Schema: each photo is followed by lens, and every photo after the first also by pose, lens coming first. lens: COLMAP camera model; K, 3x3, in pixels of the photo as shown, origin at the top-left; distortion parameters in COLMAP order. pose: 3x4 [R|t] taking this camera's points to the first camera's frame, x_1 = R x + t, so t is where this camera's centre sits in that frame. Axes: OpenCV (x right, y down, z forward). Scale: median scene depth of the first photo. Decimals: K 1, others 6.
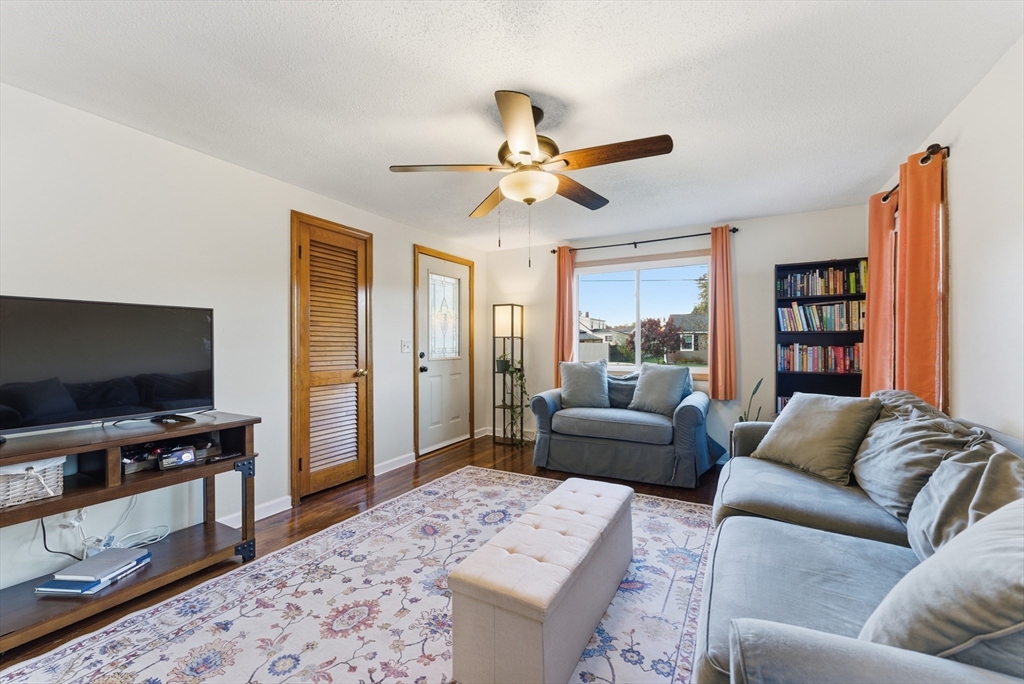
lens RADIAL K [[415.5, 0, 510.4], [0, 415.5, 342.9], [0, 0, 1]] dist [-0.000447, 0.000072]
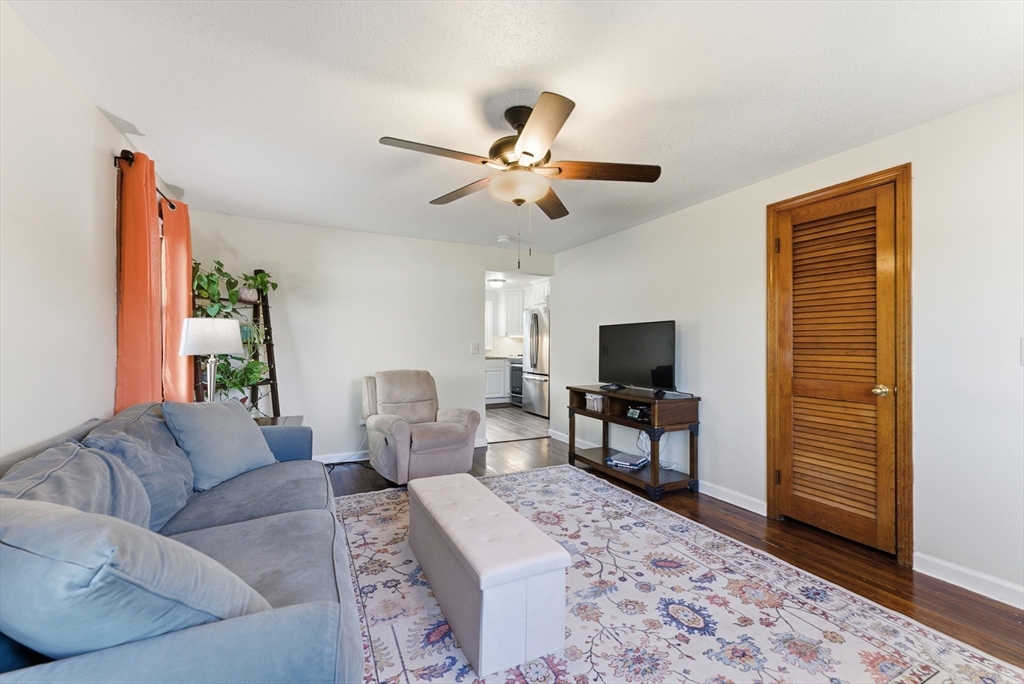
lens RADIAL K [[419.9, 0, 512.0], [0, 419.9, 344.9], [0, 0, 1]] dist [0.001151, 0.000246]
pose [[-0.567655, 0.000611, -0.823266, 0.684599], [0.000976, 1.000000, 0.000070, 0.000508], [0.823266, -0.000763, -0.567656, 1.210307]]
